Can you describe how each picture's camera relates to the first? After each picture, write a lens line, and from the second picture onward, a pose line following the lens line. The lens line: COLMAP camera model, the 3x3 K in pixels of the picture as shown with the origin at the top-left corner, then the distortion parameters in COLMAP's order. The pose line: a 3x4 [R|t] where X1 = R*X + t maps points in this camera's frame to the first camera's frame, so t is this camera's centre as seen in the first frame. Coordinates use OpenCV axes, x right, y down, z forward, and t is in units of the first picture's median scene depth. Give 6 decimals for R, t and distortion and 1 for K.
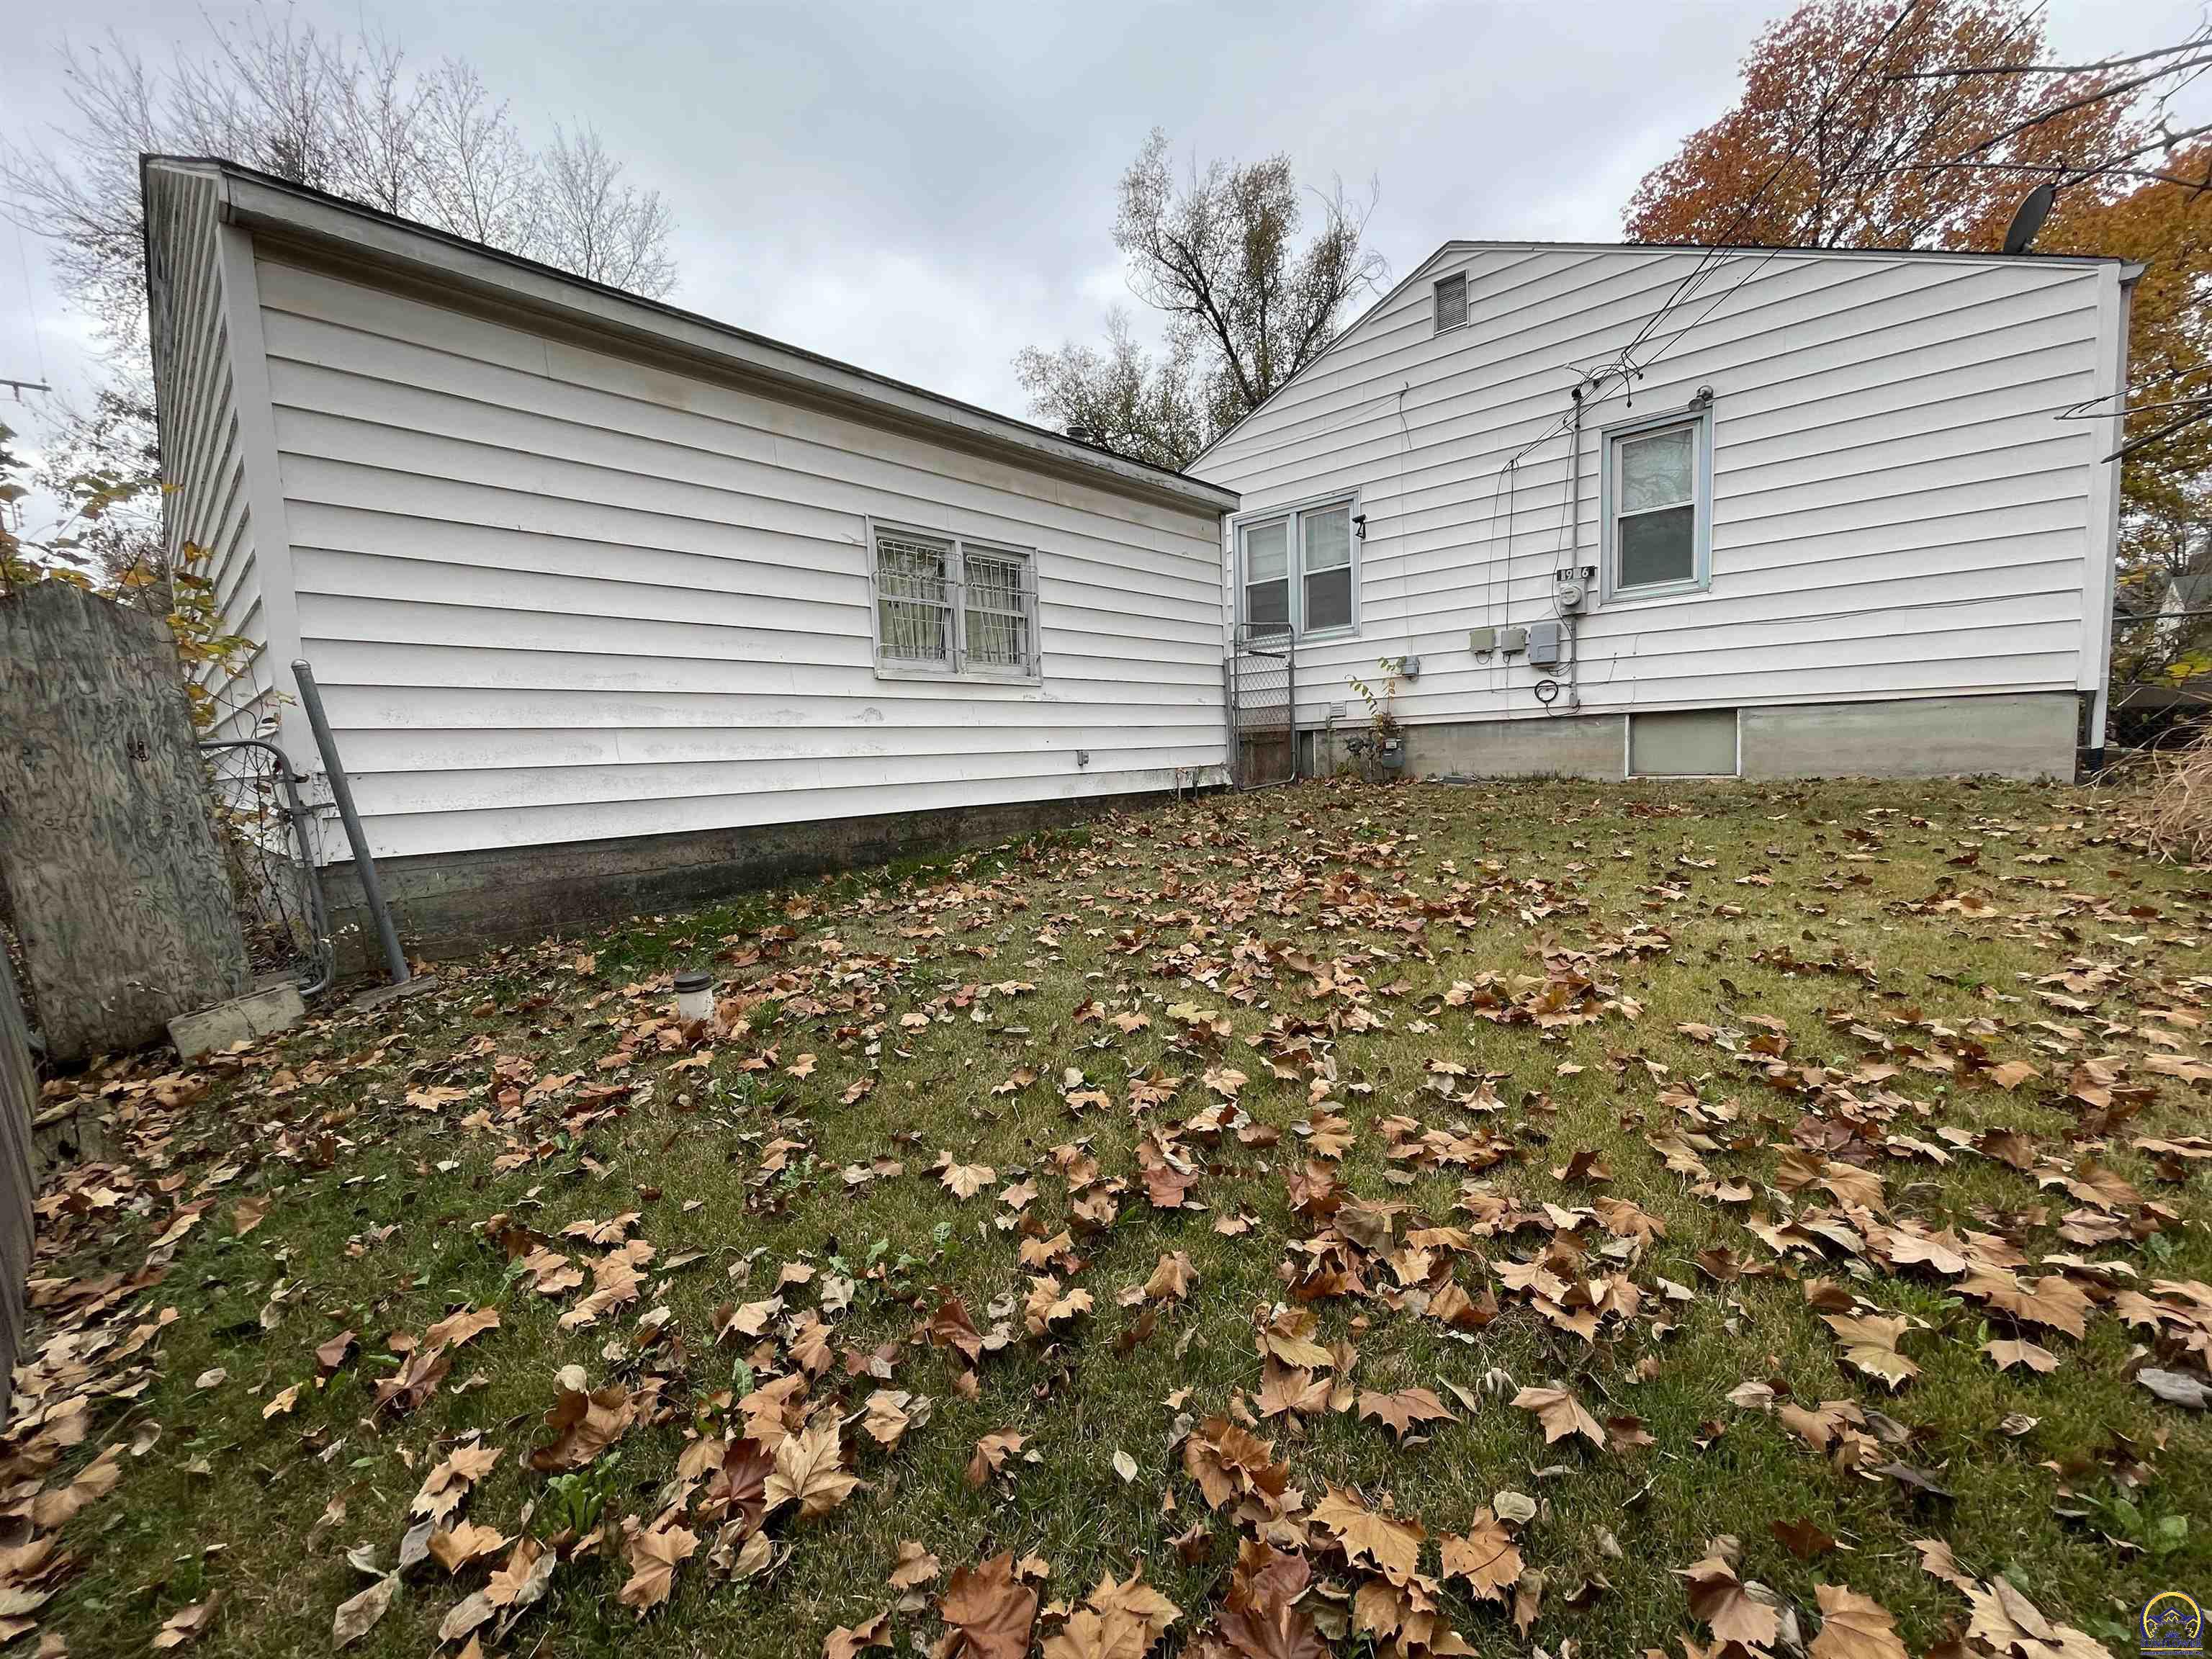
lens RADIAL K [[895.8, 0, 1098.5], [0, 895.8, 833.8], [0, 0, 1]] dist [-0.001528, 0.000072]
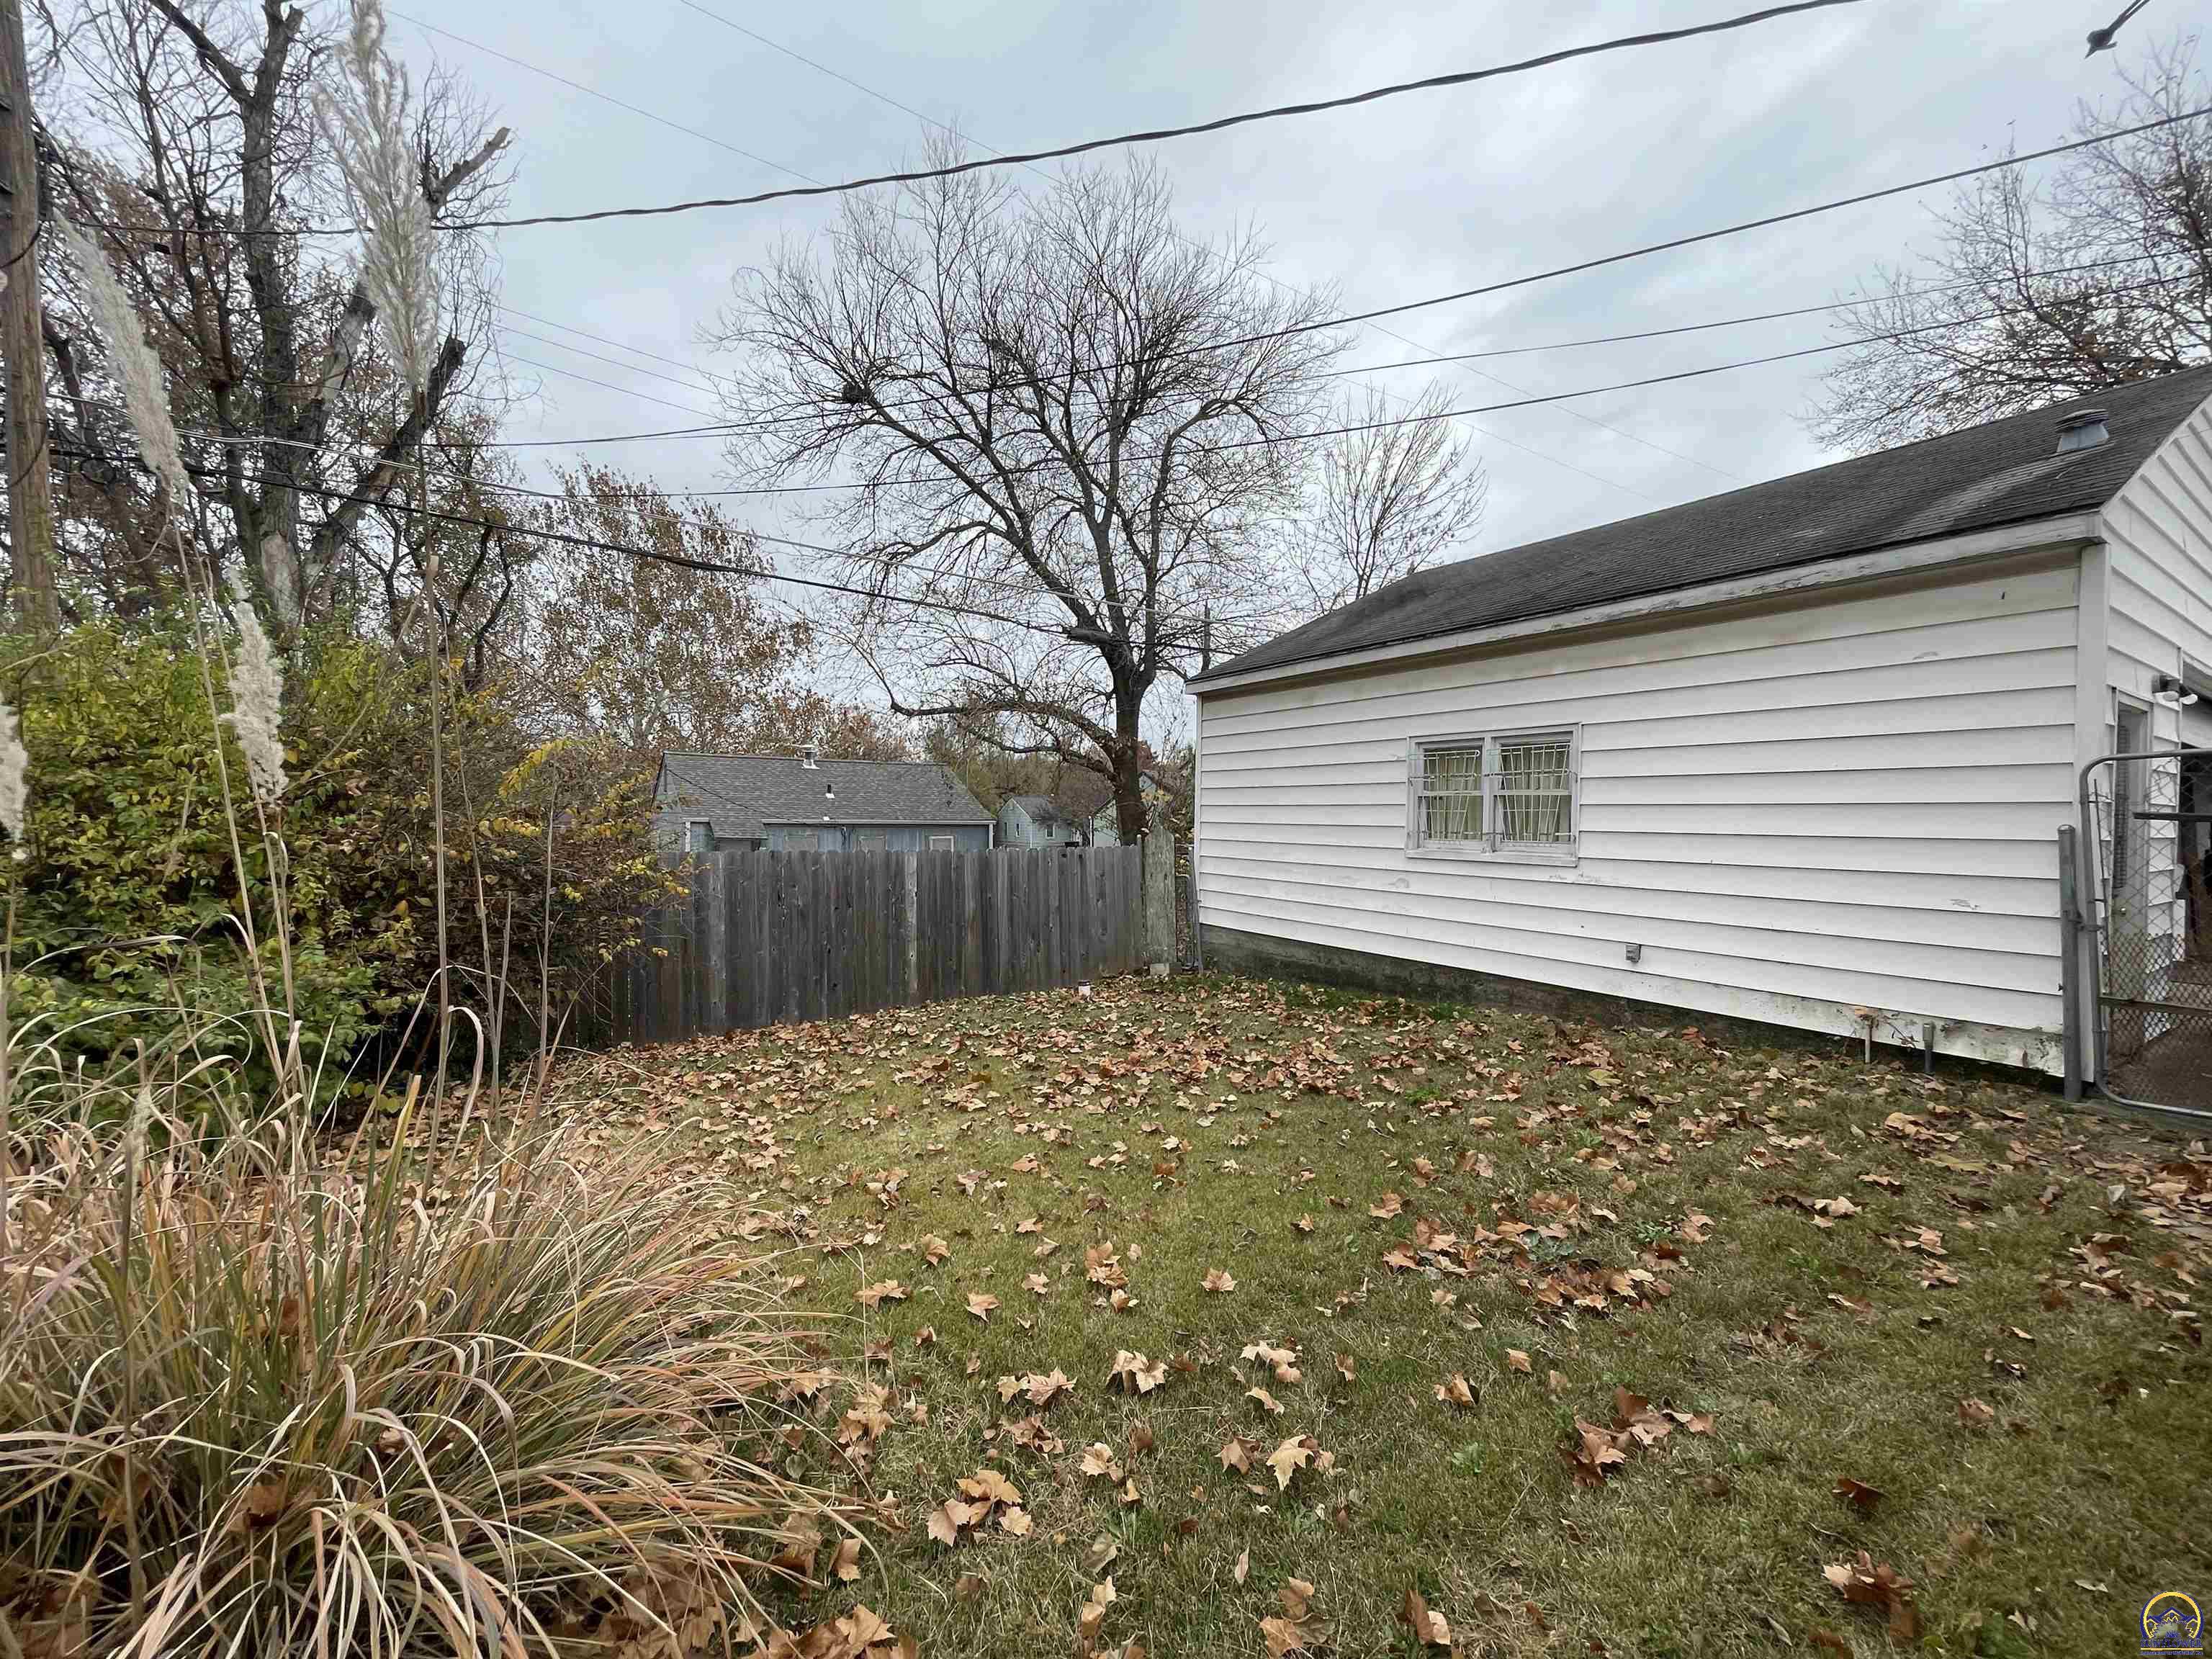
lens RADIAL K [[895.8, 0, 1098.5], [0, 895.8, 833.8], [0, 0, 1]] dist [-0.001528, 0.000072]
pose [[-0.264742, 0.048433, -0.963102, 0.886070], [-0.096747, 0.992365, 0.076499, -0.203439], [0.959454, 0.113430, -0.258034, 0.692780]]
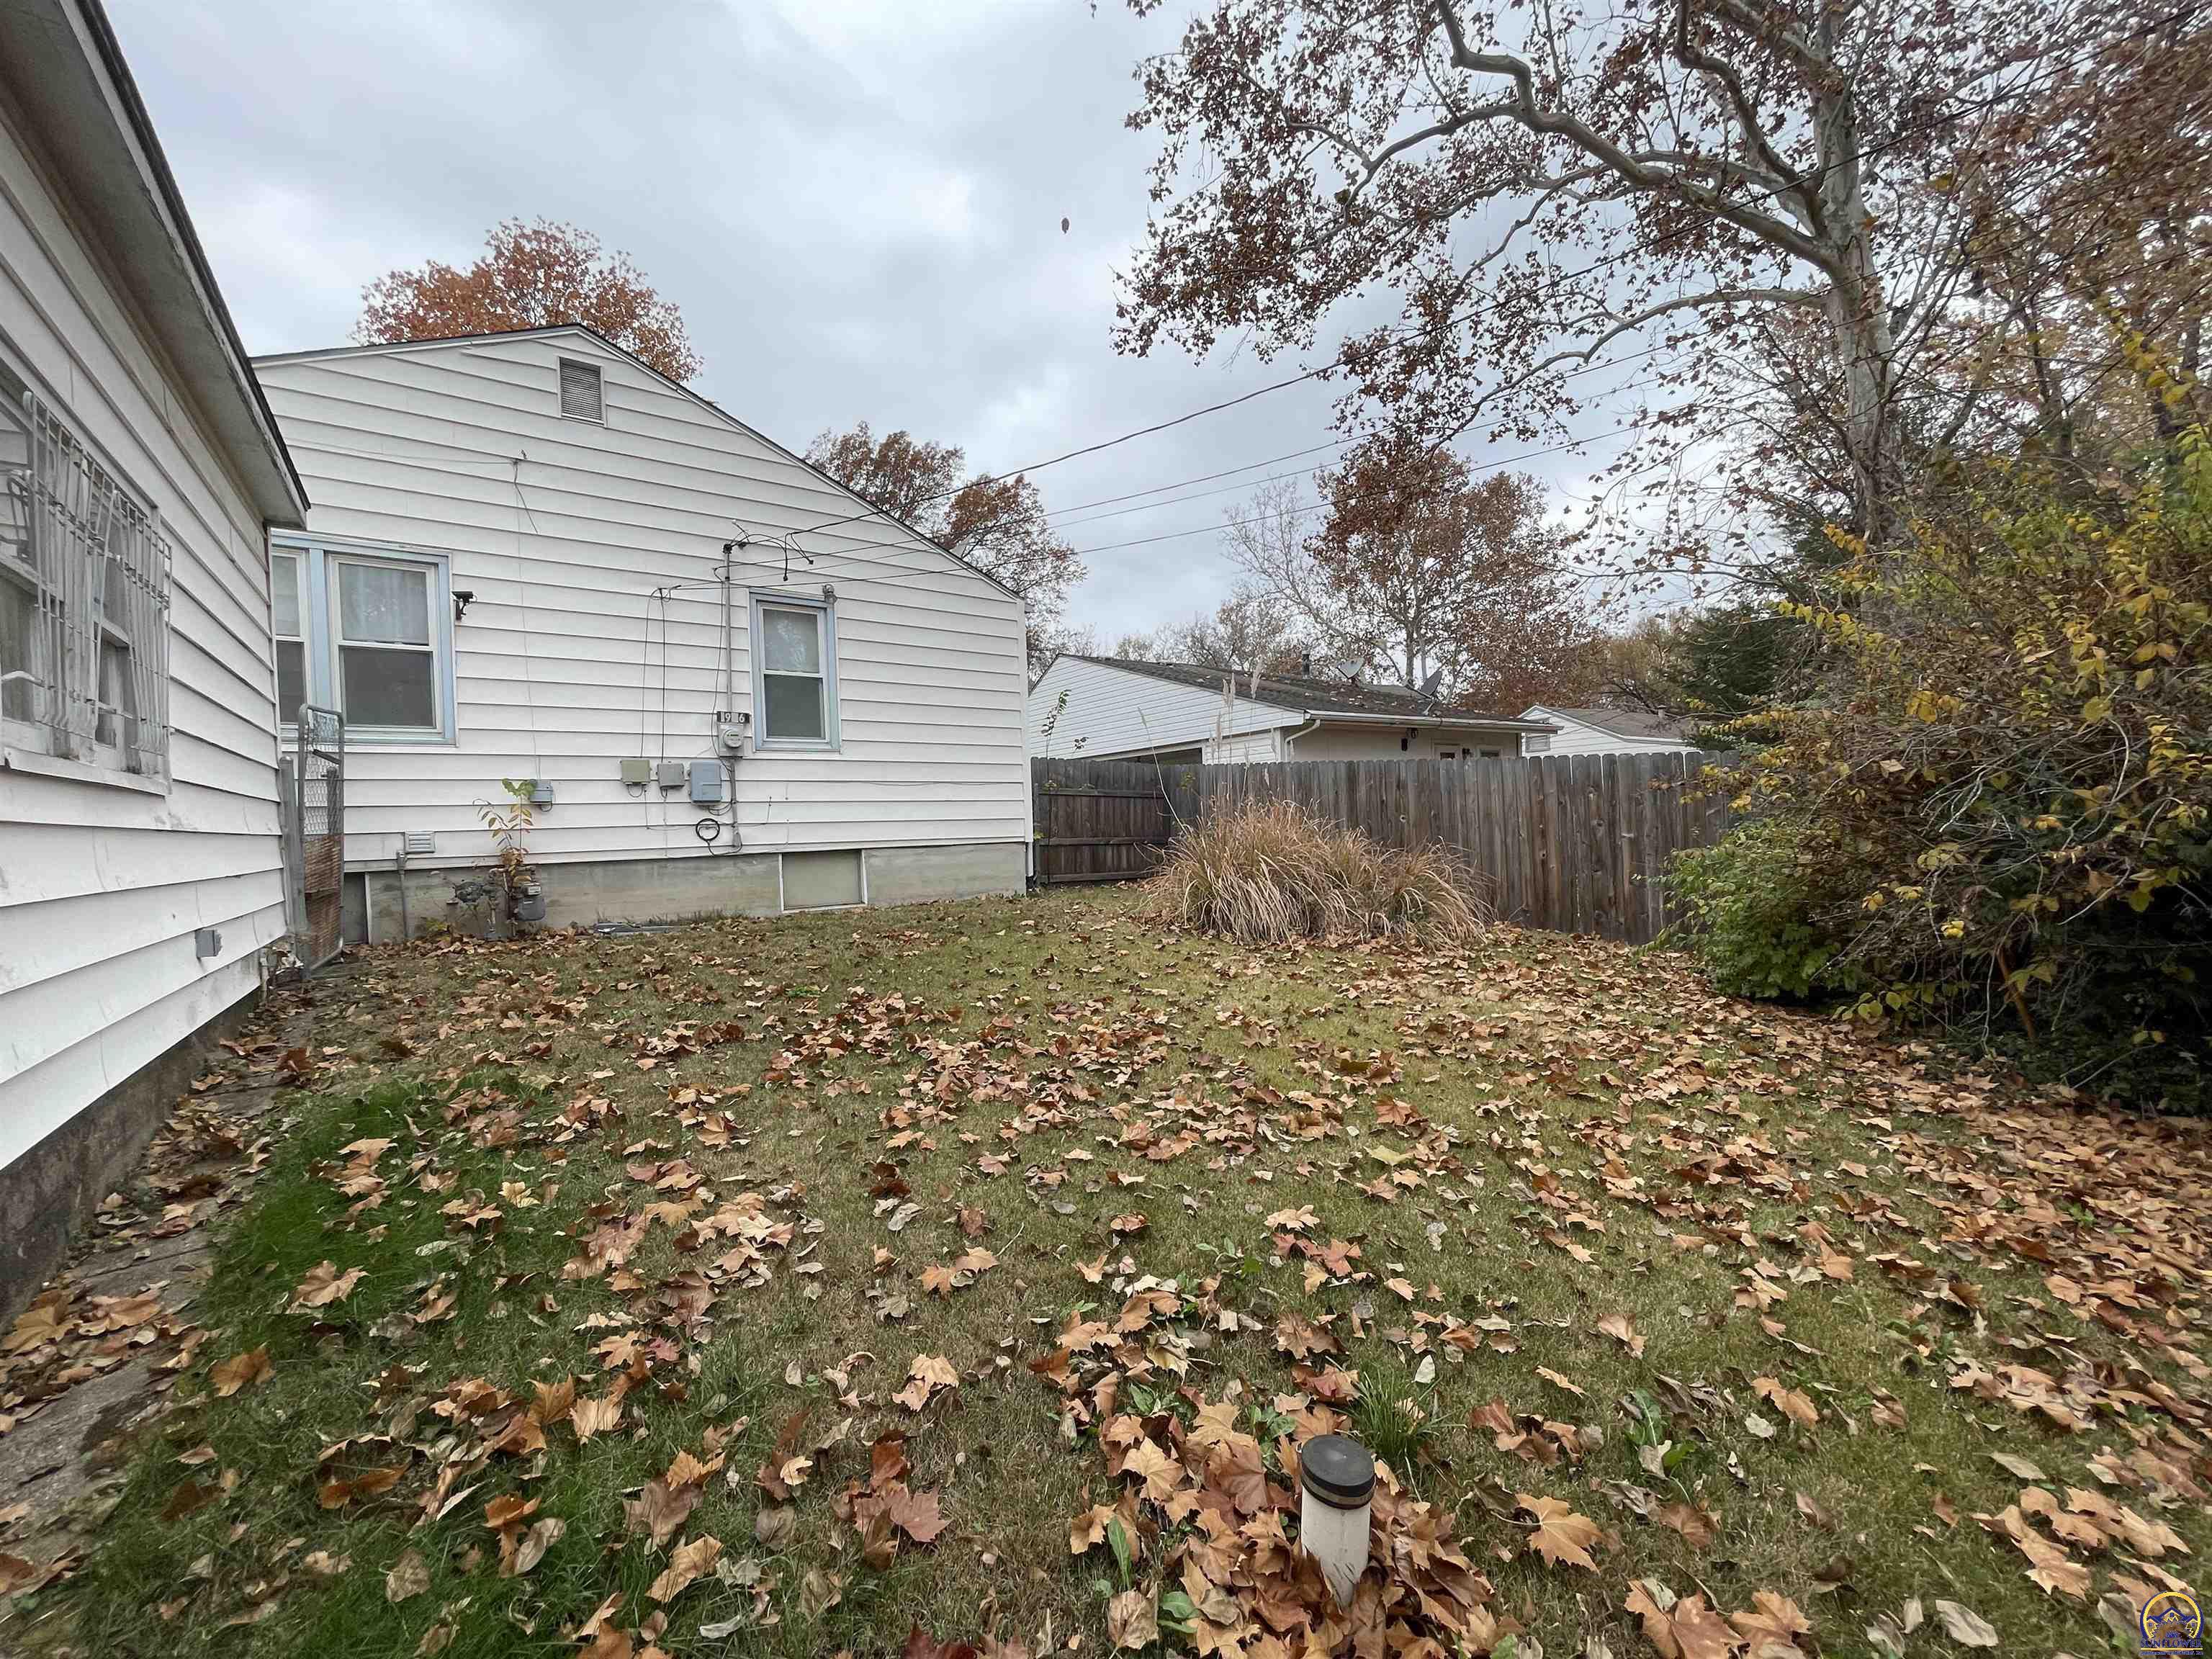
lens RADIAL K [[895.8, 0, 1098.5], [0, 895.8, 833.8], [0, 0, 1]] dist [-0.001528, 0.000072]
pose [[0.204541, 0.019825, 0.978657, -0.386525], [0.112747, 0.992664, -0.043673, -0.066271], [-0.972343, 0.119273, 0.200805, 0.403857]]
